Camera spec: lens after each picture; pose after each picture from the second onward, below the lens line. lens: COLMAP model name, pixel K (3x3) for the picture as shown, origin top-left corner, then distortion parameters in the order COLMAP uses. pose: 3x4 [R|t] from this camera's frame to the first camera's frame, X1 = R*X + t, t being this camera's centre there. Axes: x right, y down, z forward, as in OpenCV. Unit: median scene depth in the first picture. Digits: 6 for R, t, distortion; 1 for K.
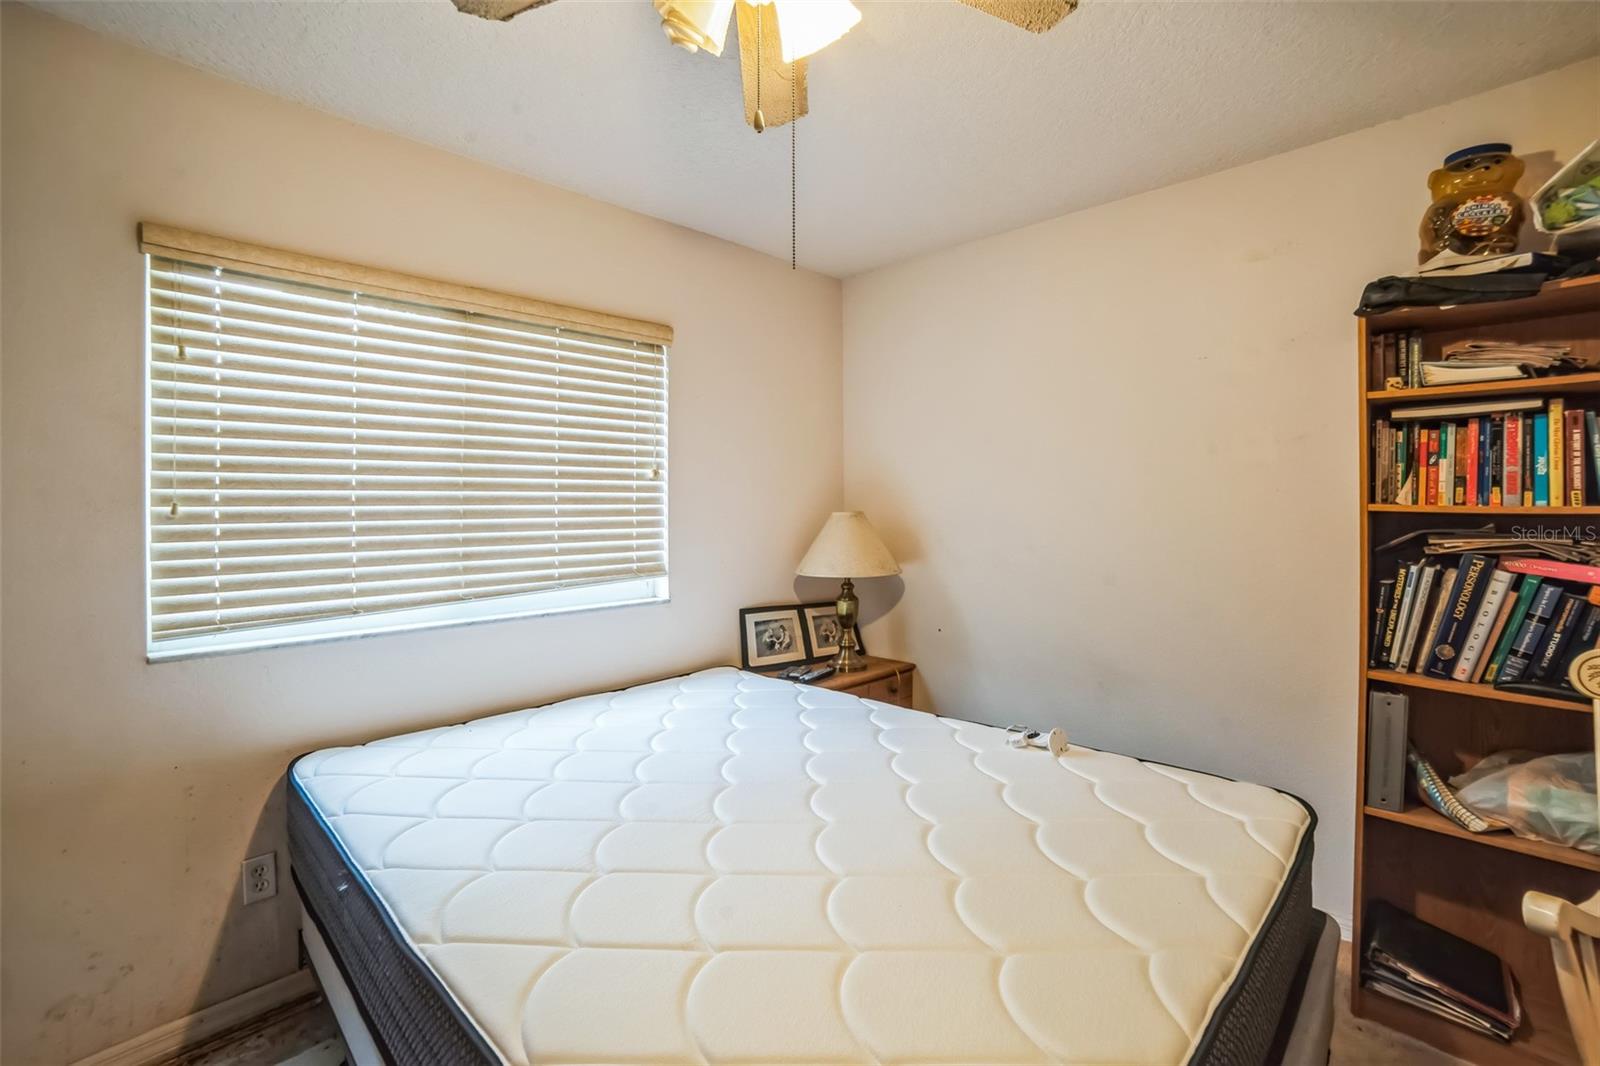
lens RADIAL K [[717.2, 0, 835.6], [0, 717.2, 532.8], [0, 0, 1]] dist [0.001782, 0.001312]
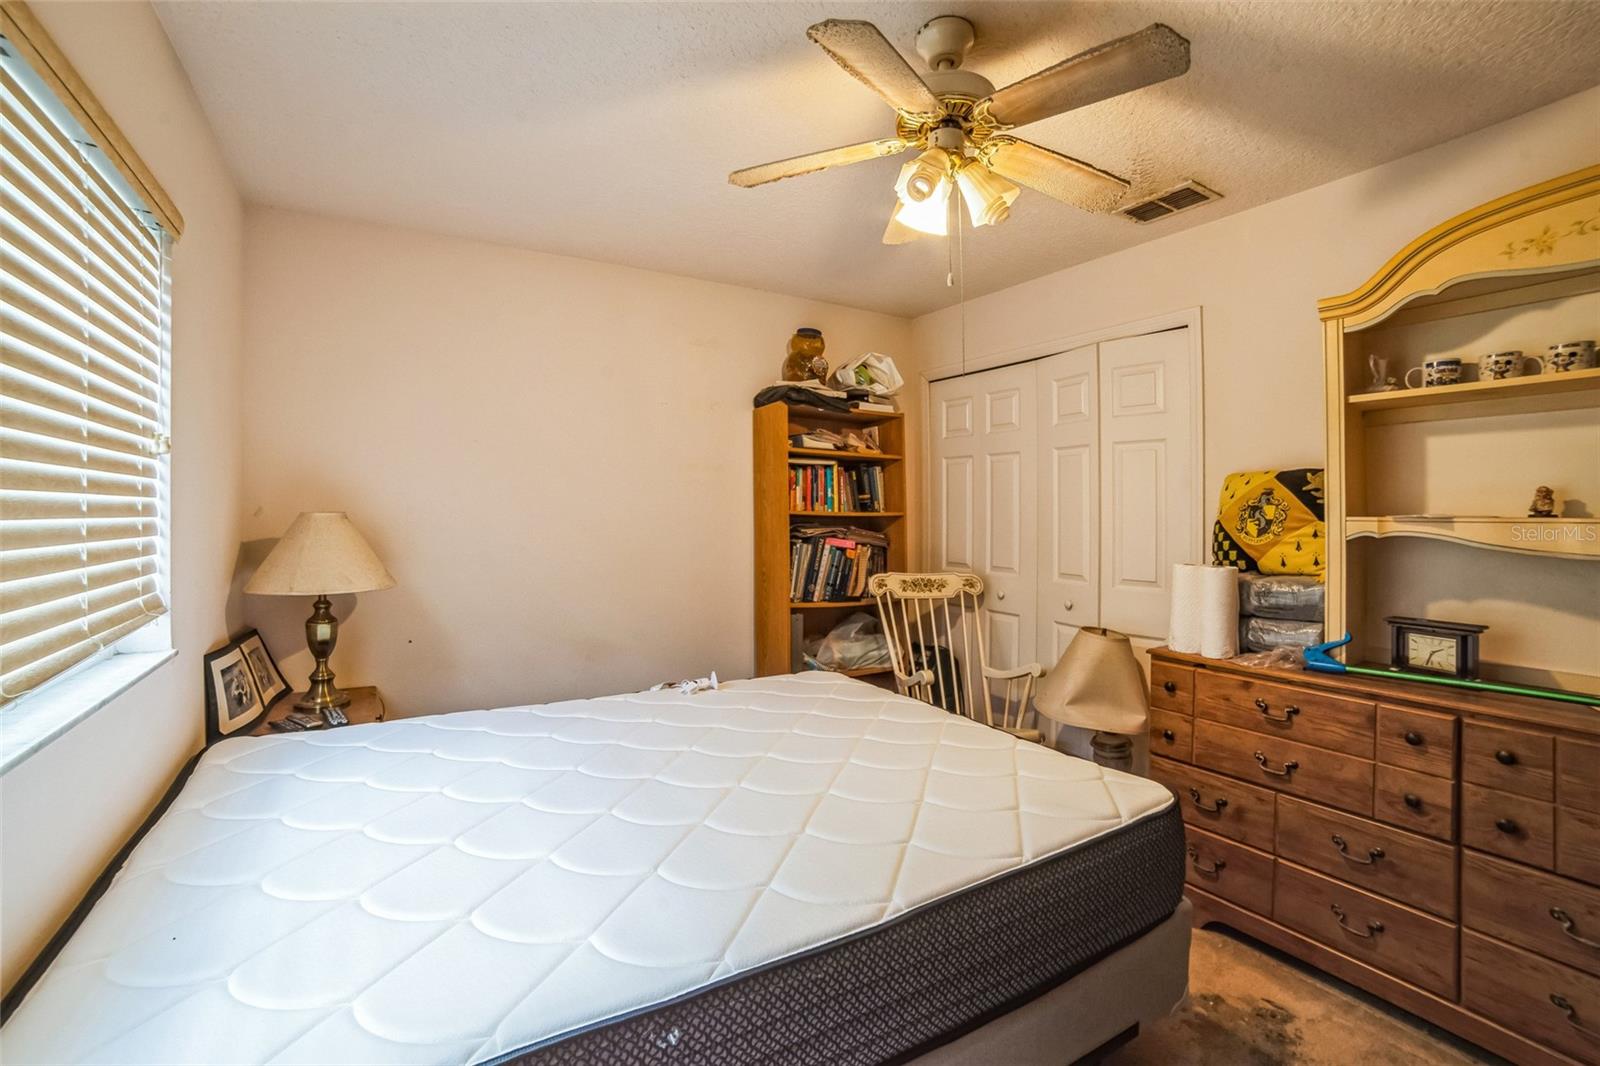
lens RADIAL K [[676.3, 0, 802.5], [0, 676.3, 541.4], [0, 0, 1]] dist [-0.098938, 0.038331]
pose [[0.316421, -0.033197, 0.948038, -0.863496], [0.022971, 0.999363, 0.027328, -0.007665], [-0.948341, 0.013130, 0.316982, 0.448923]]
